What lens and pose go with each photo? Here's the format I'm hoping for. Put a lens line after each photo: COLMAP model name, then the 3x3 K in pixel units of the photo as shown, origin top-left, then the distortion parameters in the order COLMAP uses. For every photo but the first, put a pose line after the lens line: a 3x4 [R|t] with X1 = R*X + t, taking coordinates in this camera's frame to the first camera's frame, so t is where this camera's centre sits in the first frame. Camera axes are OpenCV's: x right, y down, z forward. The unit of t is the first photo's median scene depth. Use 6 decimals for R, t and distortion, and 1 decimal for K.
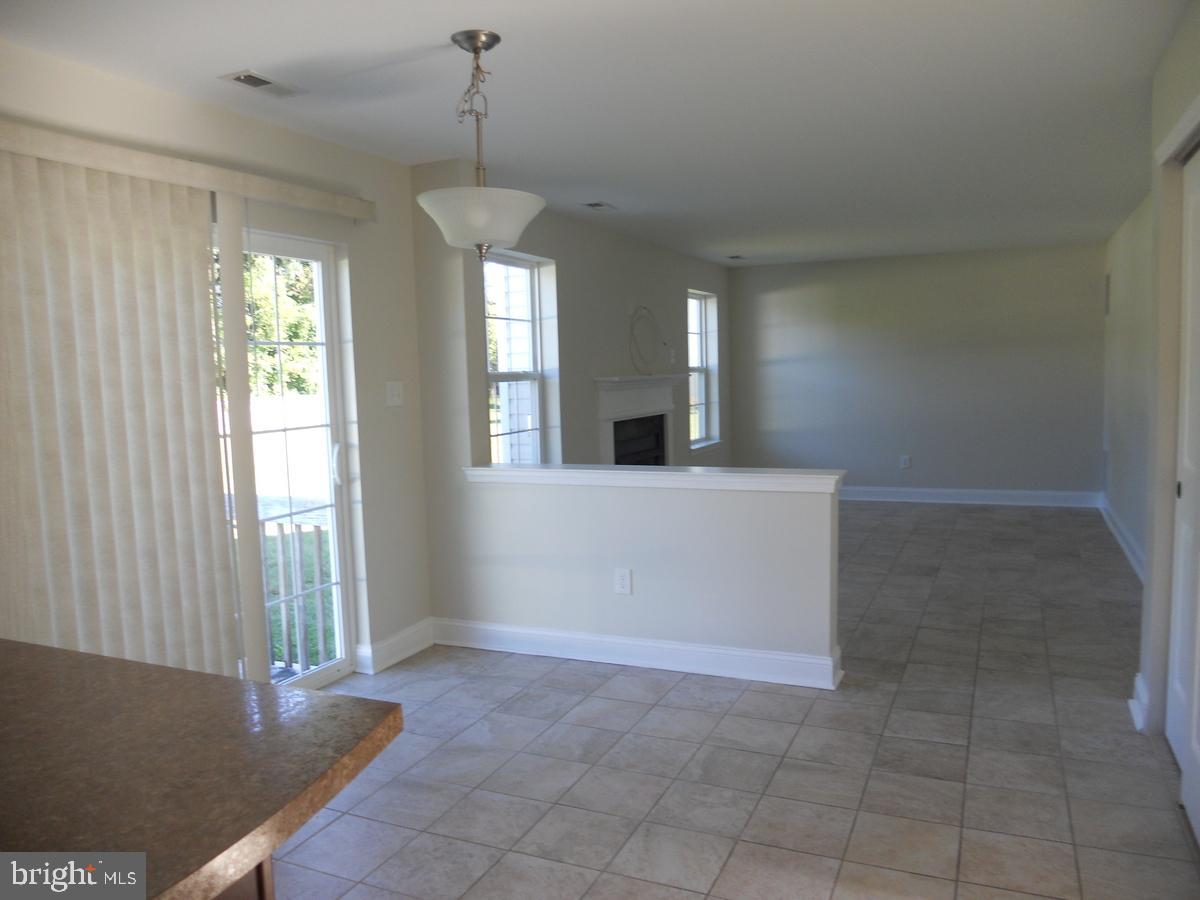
lens RADIAL K [[903.1, 0, 594.2], [0, 903.1, 456.7], [0, 0, 1]] dist [-0.069466, 0.029540]
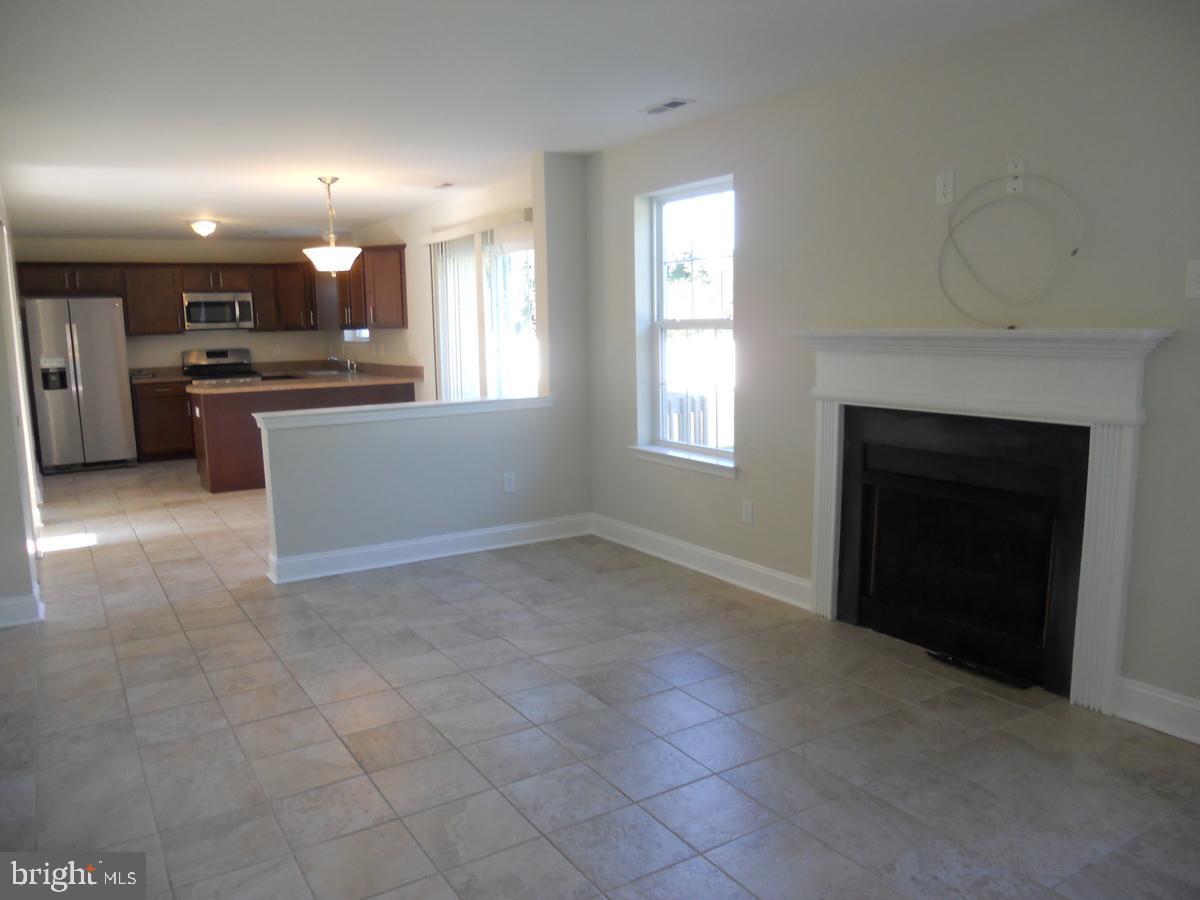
lens RADIAL K [[903.1, 0, 590.9], [0, 903.1, 454.7], [0, 0, 1]] dist [-0.069466, 0.029540]
pose [[-0.553122, 0.156760, -0.818219, 0.528705], [-0.043121, 0.975434, 0.216030, -0.111555], [0.831983, 0.154773, -0.532775, 1.033185]]
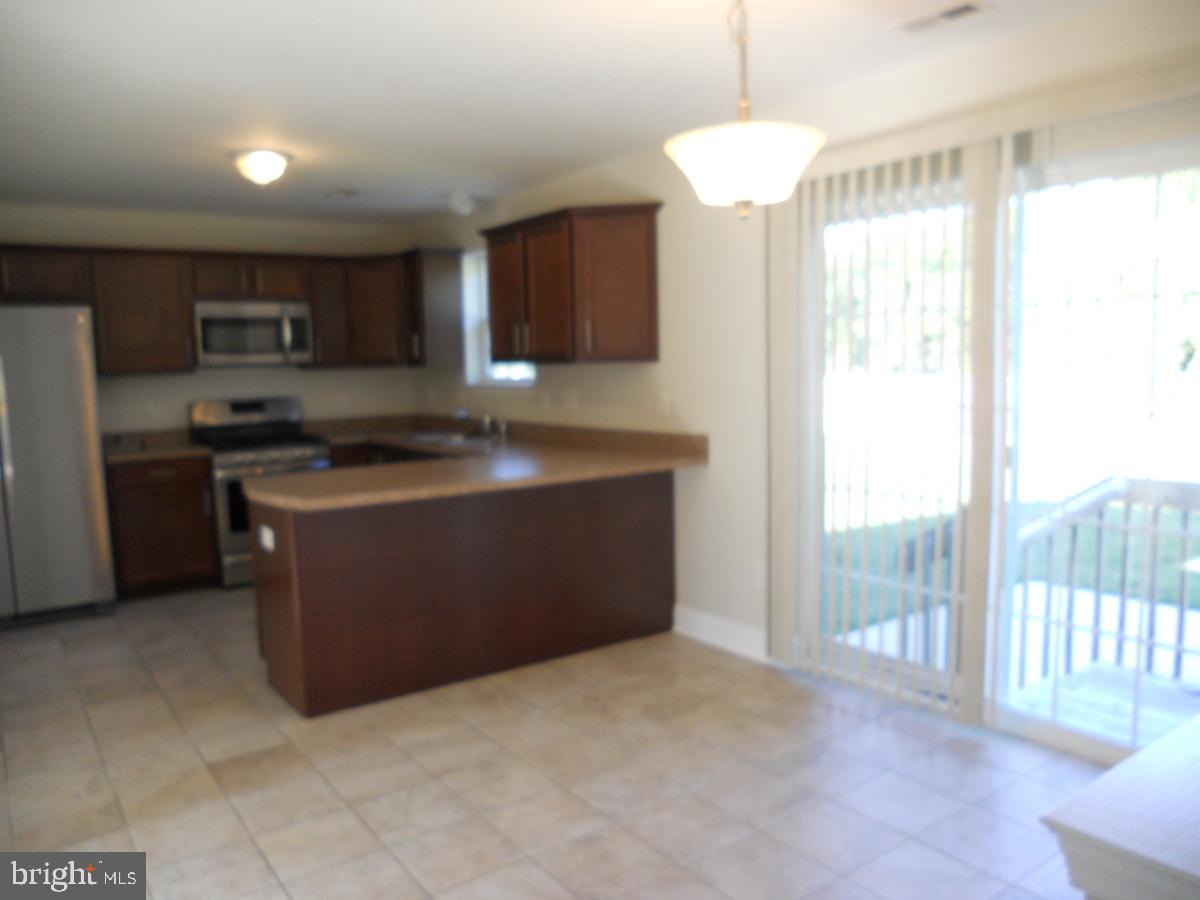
lens RADIAL K [[903.1, 0, 595.2], [0, 903.1, 461.4], [0, 0, 1]] dist [-0.069466, 0.029540]
pose [[-0.482238, 0.132817, -0.865914, 0.464031], [-0.044646, 0.983430, 0.175706, -0.096728], [0.874902, 0.123391, -0.468317, 0.897374]]
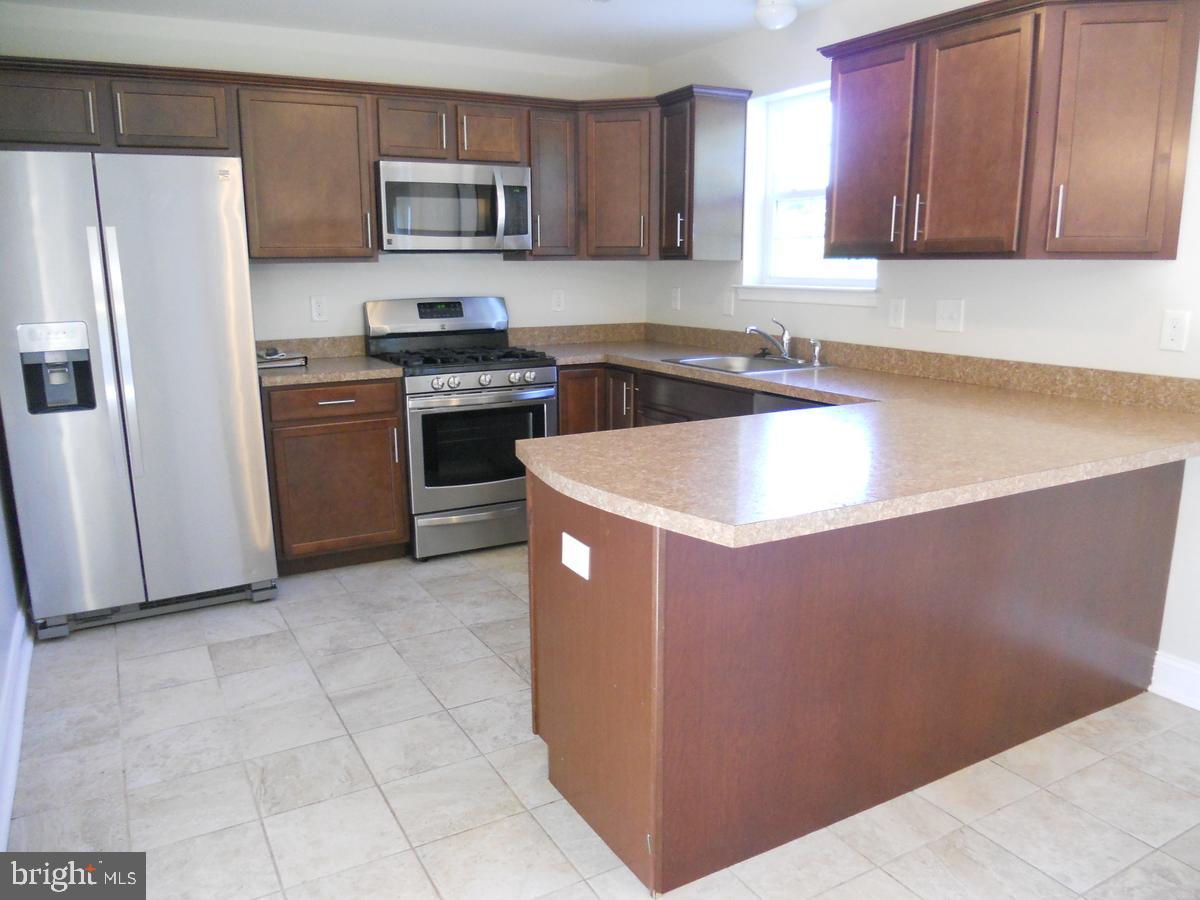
lens RADIAL K [[903.1, 0, 605.2], [0, 903.1, 448.2], [0, 0, 1]] dist [-0.069466, 0.029540]
pose [[-0.569989, 0.193138, -0.798630, 0.435078], [-0.056129, 0.960557, 0.272358, -0.090244], [0.819733, 0.200068, -0.536666, 0.842432]]
